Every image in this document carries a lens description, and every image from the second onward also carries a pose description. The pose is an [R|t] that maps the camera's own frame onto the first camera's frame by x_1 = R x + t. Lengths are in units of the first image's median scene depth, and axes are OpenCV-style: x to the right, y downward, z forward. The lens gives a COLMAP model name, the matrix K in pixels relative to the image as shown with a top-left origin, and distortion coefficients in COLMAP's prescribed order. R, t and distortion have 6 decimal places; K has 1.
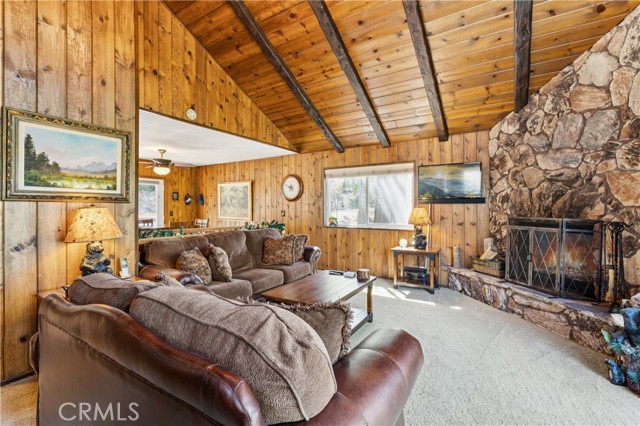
lens RADIAL K [[291.8, 0, 318.6], [0, 291.8, 205.7], [0, 0, 1]] dist [-0.001283, 0.001112]
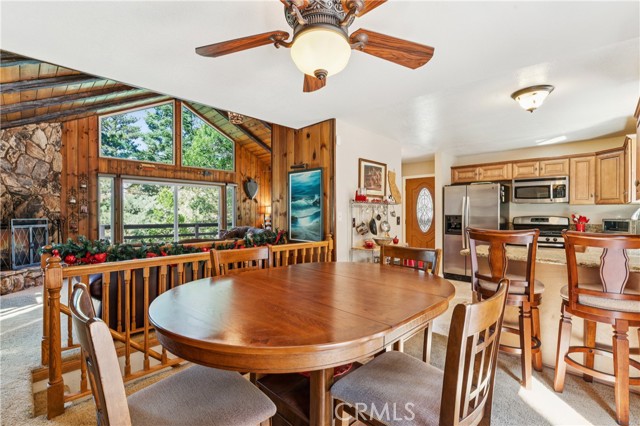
lens RADIAL K [[291.8, 0, 322.5], [0, 291.8, 213.8], [0, 0, 1]] dist [-0.001283, 0.001112]
pose [[-0.980601, -0.002979, 0.195990, -0.919510], [-0.004116, 0.999977, -0.005394, 0.014091], [-0.195970, -0.006096, -0.980591, 1.932443]]
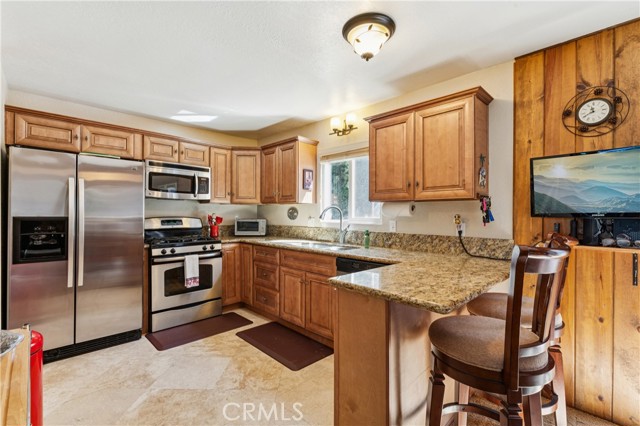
lens RADIAL K [[291.8, 0, 317.9], [0, 291.8, 212.7], [0, 0, 1]] dist [-0.001283, 0.001112]
pose [[-0.221707, -0.006501, -0.975092, -0.790677], [0.003697, 0.999965, -0.007507, 0.007907], [0.975106, -0.005269, -0.221675, 1.116970]]
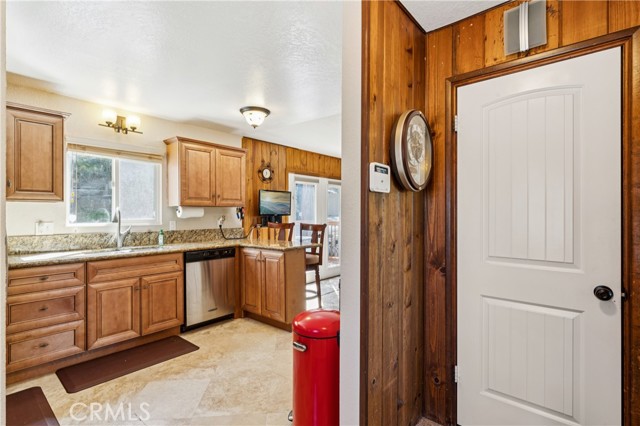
lens RADIAL K [[314.5, 0, 325.7], [0, 314.5, 209.4], [0, 0, 1]] dist [-0.000509, 0.001339]
pose [[0.994132, -0.002439, -0.108146, -0.983123], [0.002300, 0.999996, -0.001413, -0.010875], [0.108149, 0.001156, 0.994134, 0.168241]]
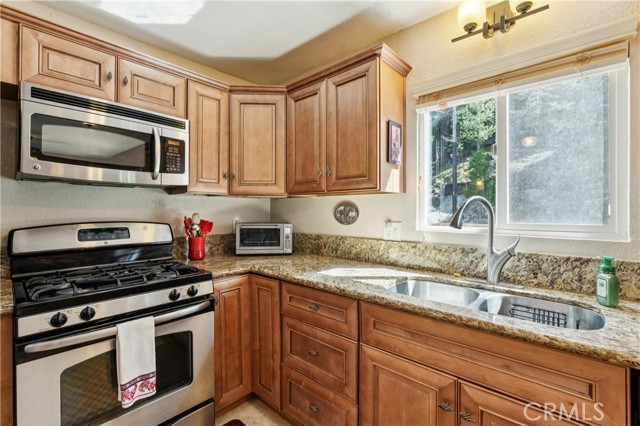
lens RADIAL K [[291.8, 0, 316.0], [0, 291.8, 209.4], [0, 0, 1]] dist [-0.001283, 0.001112]
pose [[-0.177358, -0.004810, -0.984135, -1.242616], [0.008706, 0.999941, -0.006456, -0.001165], [0.984108, -0.009713, -0.177306, 0.831653]]
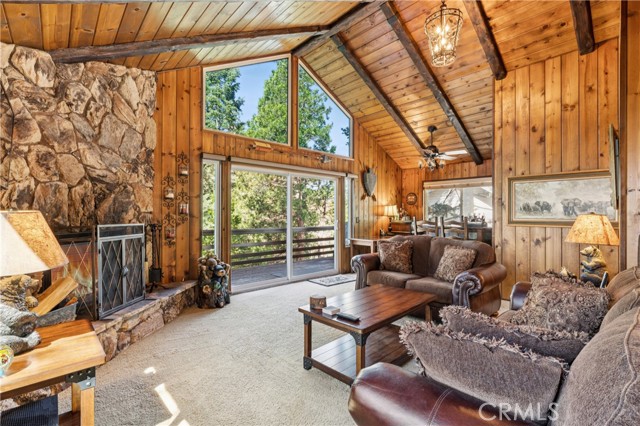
lens RADIAL K [[291.8, 0, 322.5], [0, 291.8, 212.3], [0, 0, 1]] dist [-0.001283, 0.001112]
pose [[-0.967911, -0.002777, 0.251277, -0.041373], [-0.006676, 0.999870, -0.014667, 0.011758], [-0.251204, -0.015874, -0.967804, 1.490262]]
